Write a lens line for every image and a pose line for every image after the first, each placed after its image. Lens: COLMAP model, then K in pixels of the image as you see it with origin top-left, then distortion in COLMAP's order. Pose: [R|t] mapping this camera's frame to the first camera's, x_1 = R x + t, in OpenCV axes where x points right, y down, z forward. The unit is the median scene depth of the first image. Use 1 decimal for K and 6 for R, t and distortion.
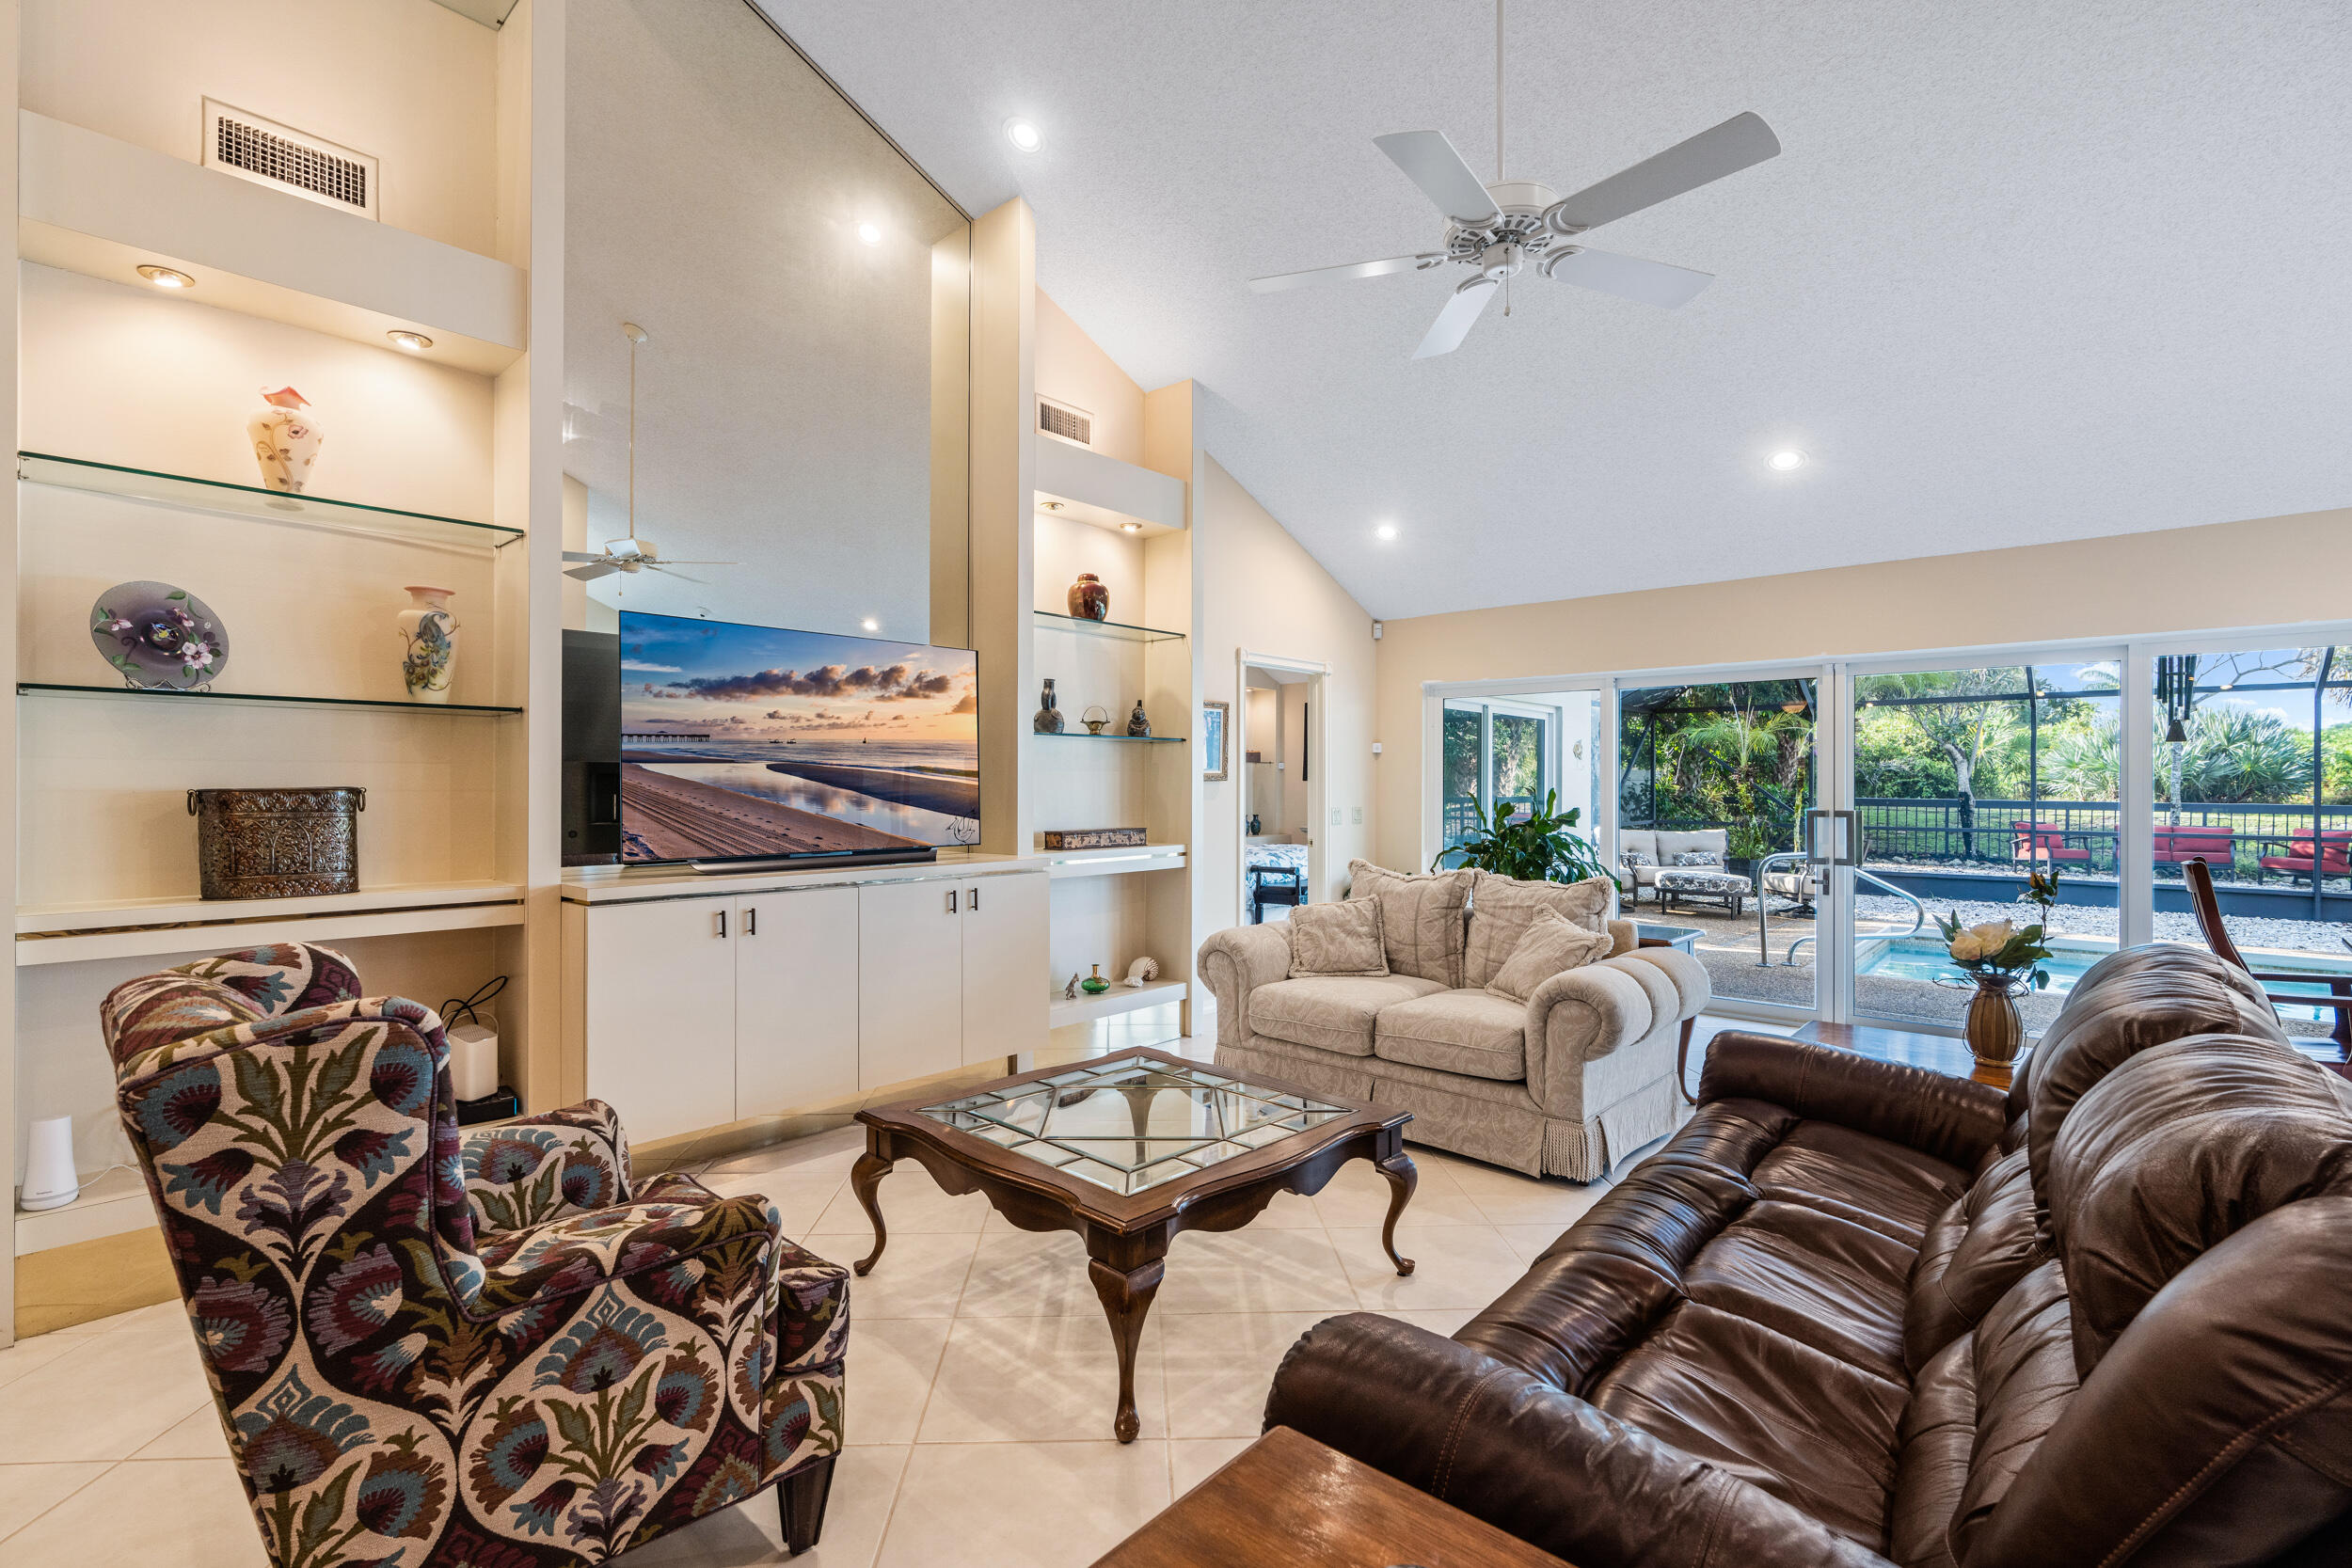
lens RADIAL K [[1070.0, 0, 1174.6], [0, 1070.0, 780.4], [0, 0, 1]] dist [0.000380, 0.001676]
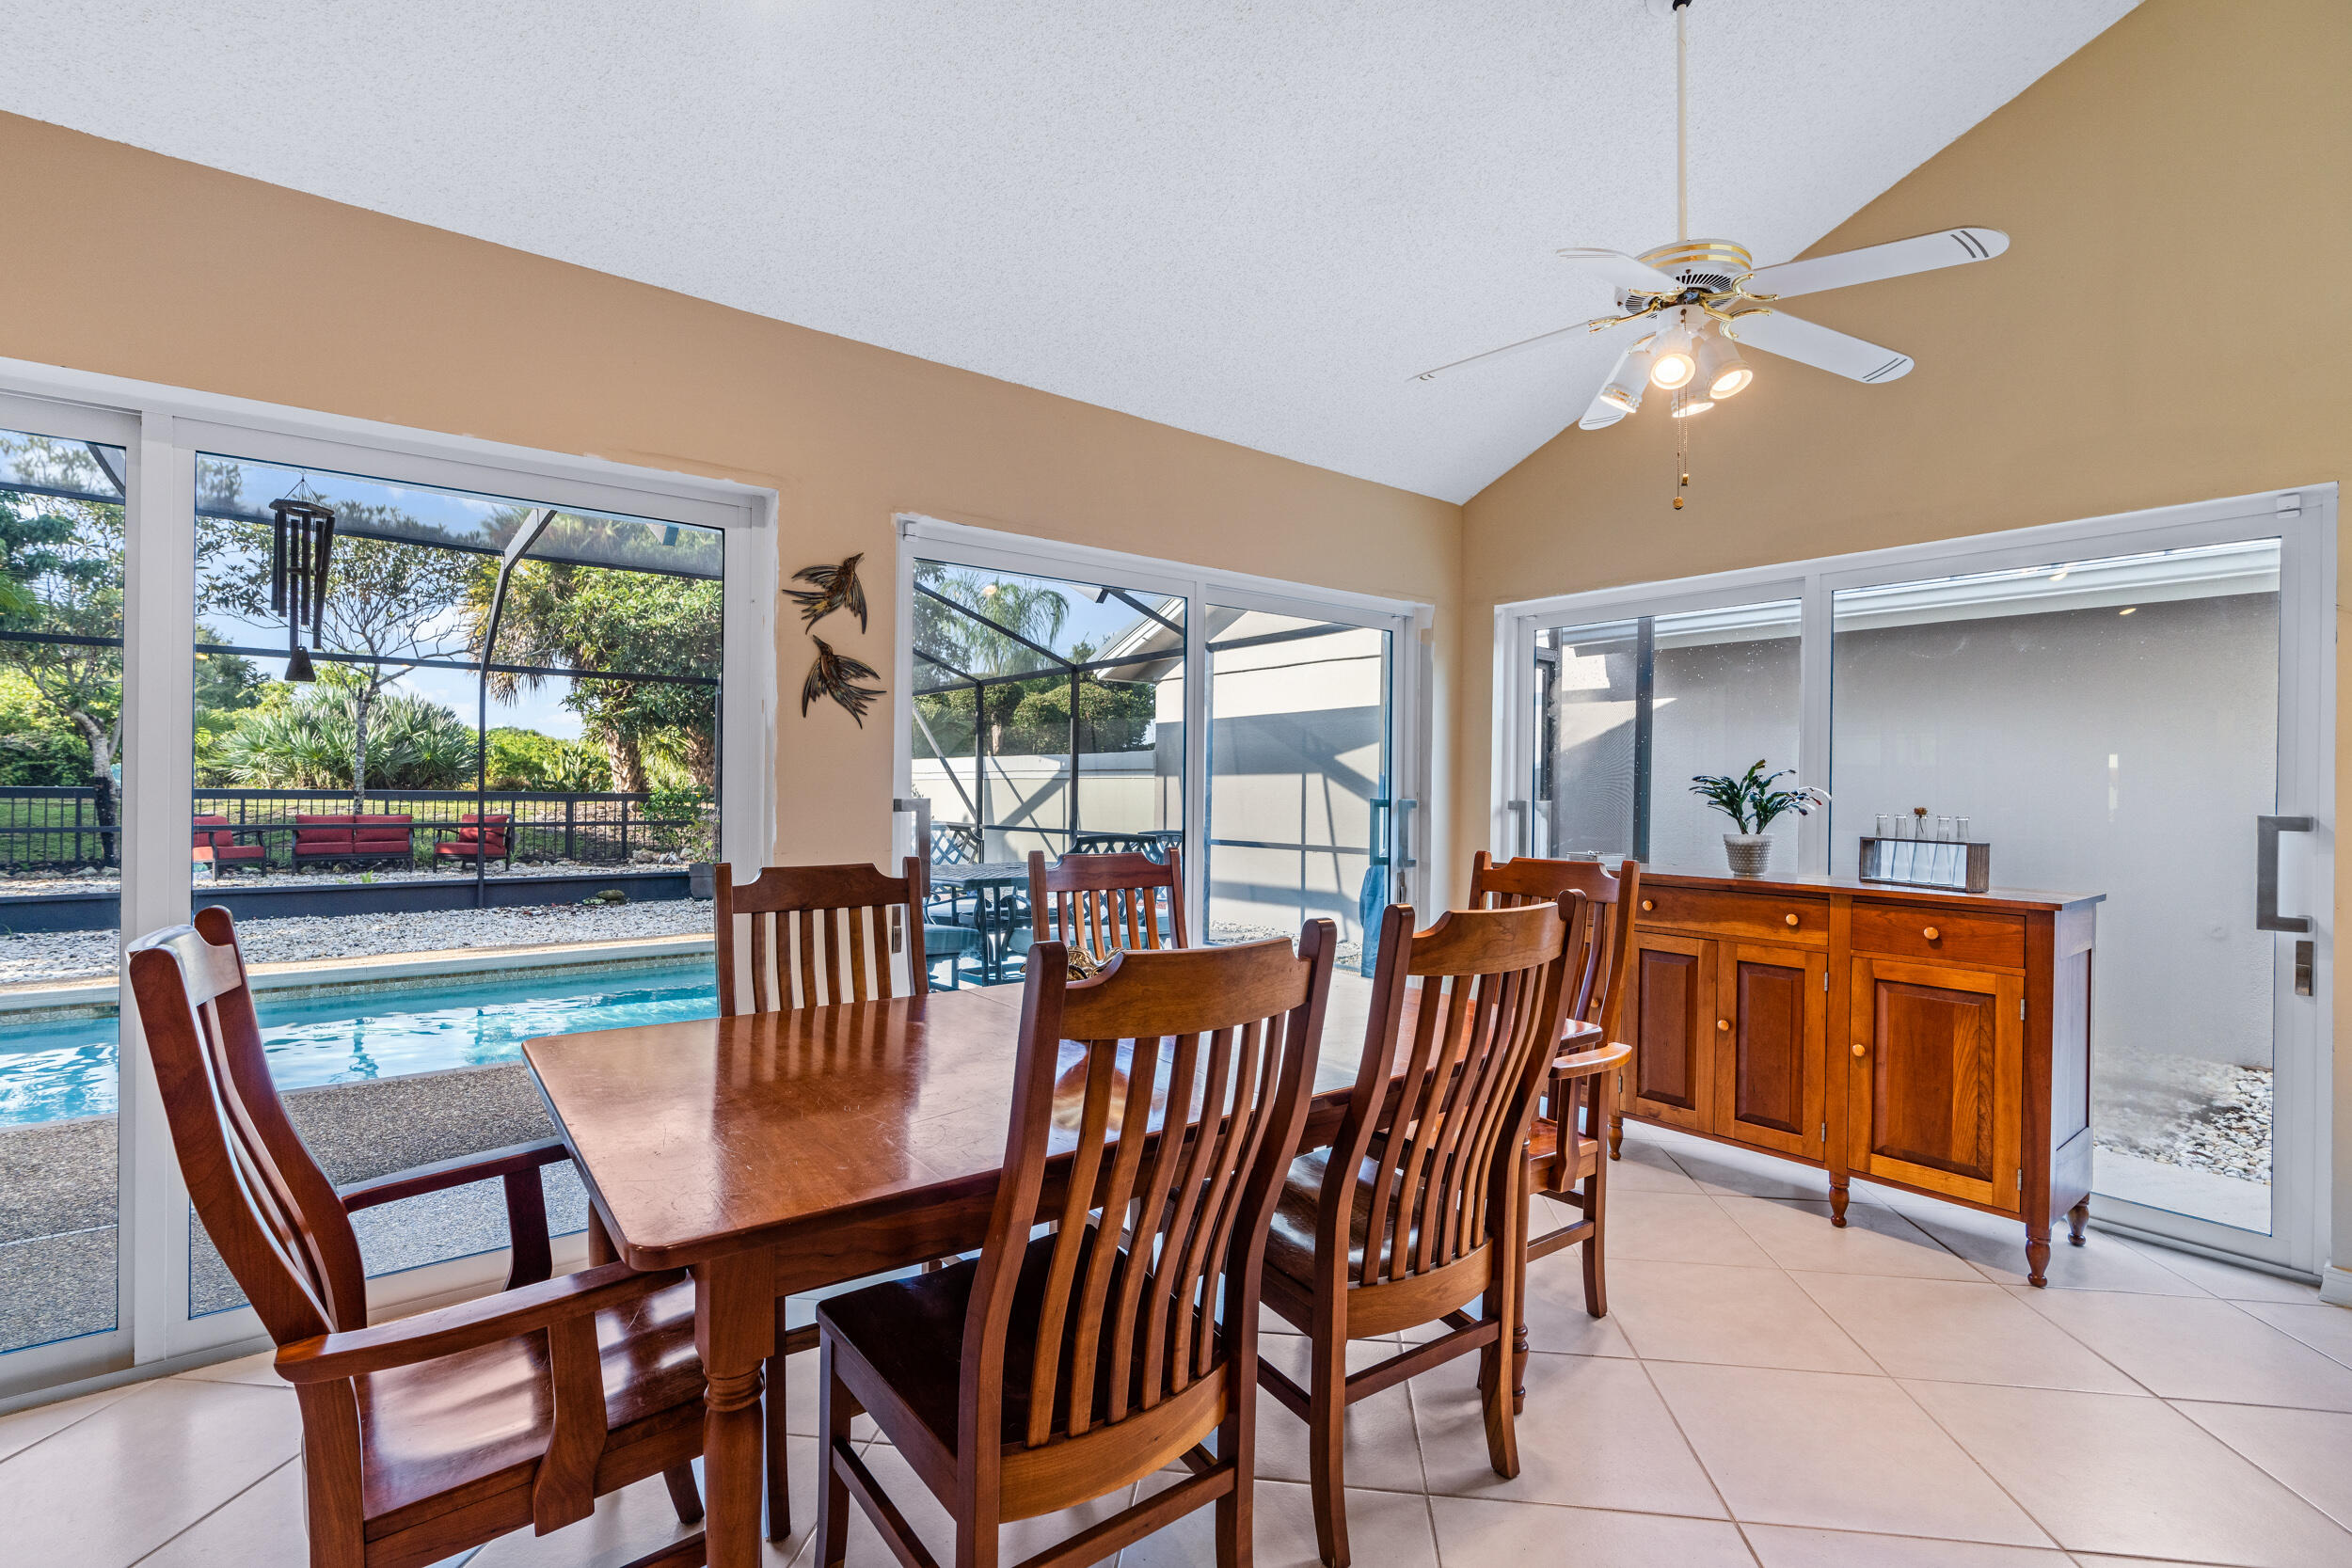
lens RADIAL K [[1070.0, 0, 1161.7], [0, 1070.0, 782.6], [0, 0, 1]] dist [0.000380, 0.001676]
pose [[0.186496, 0.001978, 0.982454, 0.139315], [-0.012187, 0.999926, 0.000300, 0.005315], [-0.982380, -0.012029, 0.186507, 0.131398]]
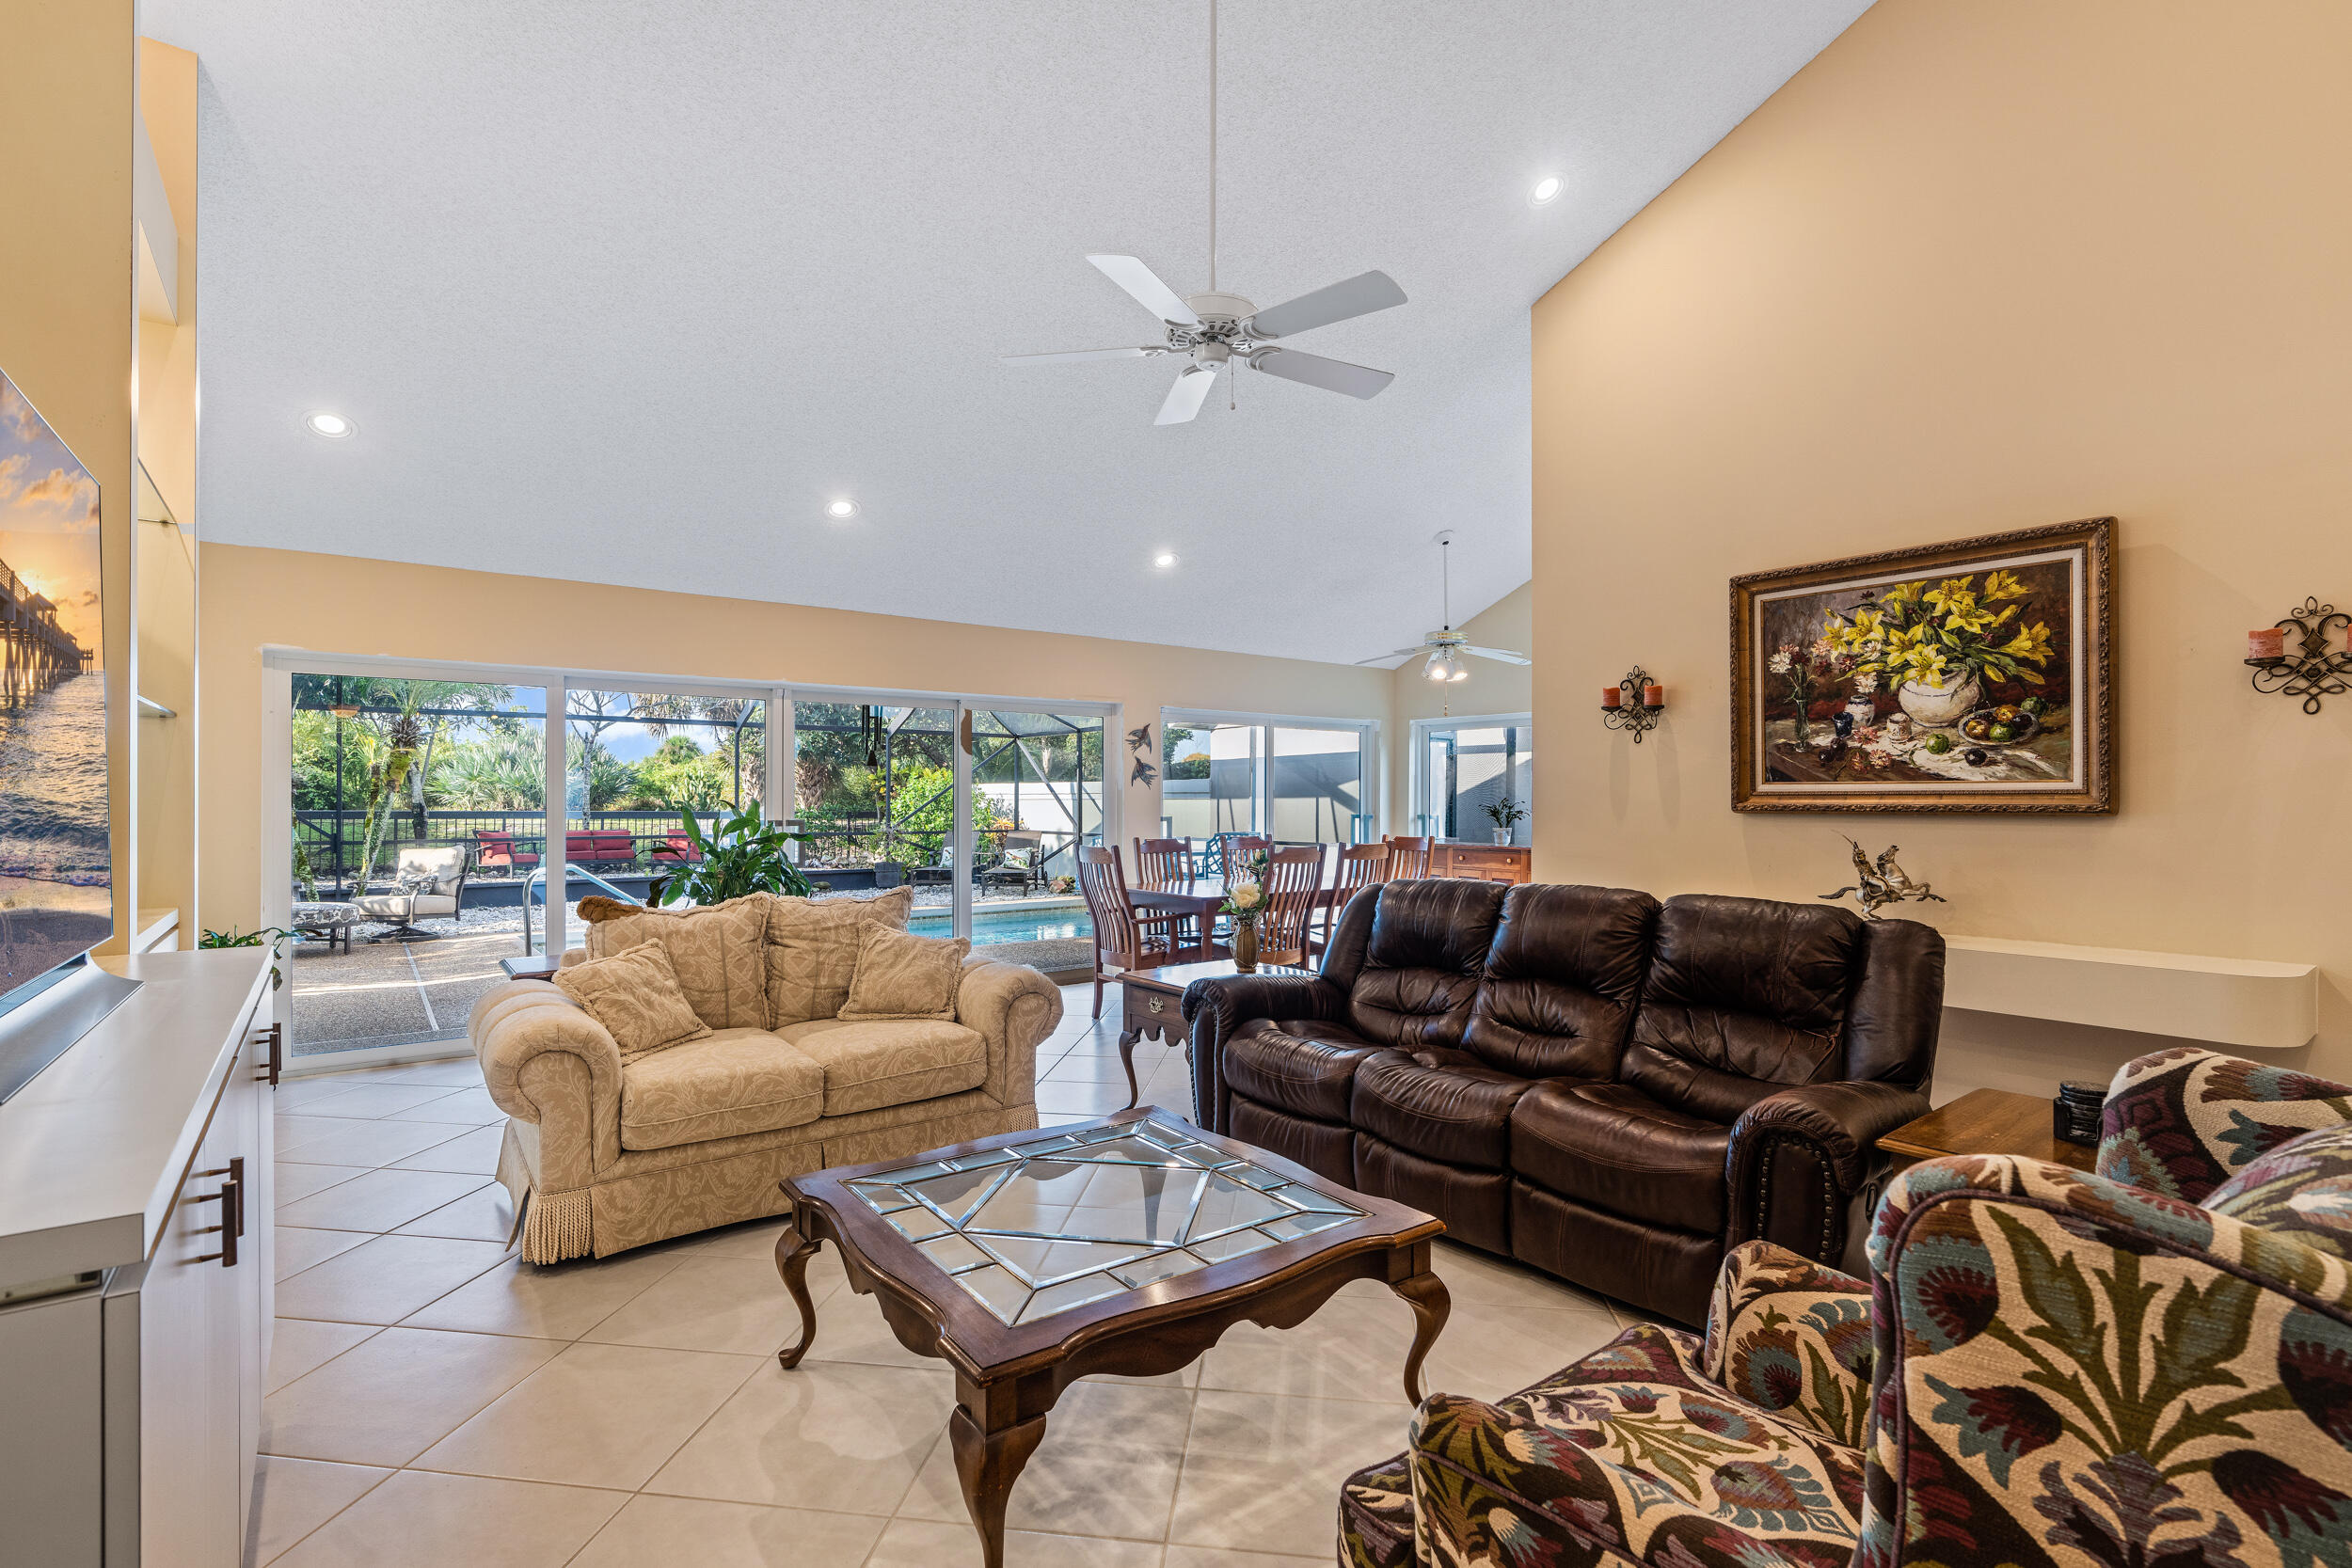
lens RADIAL K [[1070.0, 0, 1173.0], [0, 1070.0, 799.3], [0, 0, 1]] dist [0.000380, 0.001676]
pose [[0.187527, -0.002743, 0.982256, -0.124038], [-0.004693, 0.999982, 0.003689, 0.000013], [-0.982248, -0.005302, 0.187511, 0.117592]]
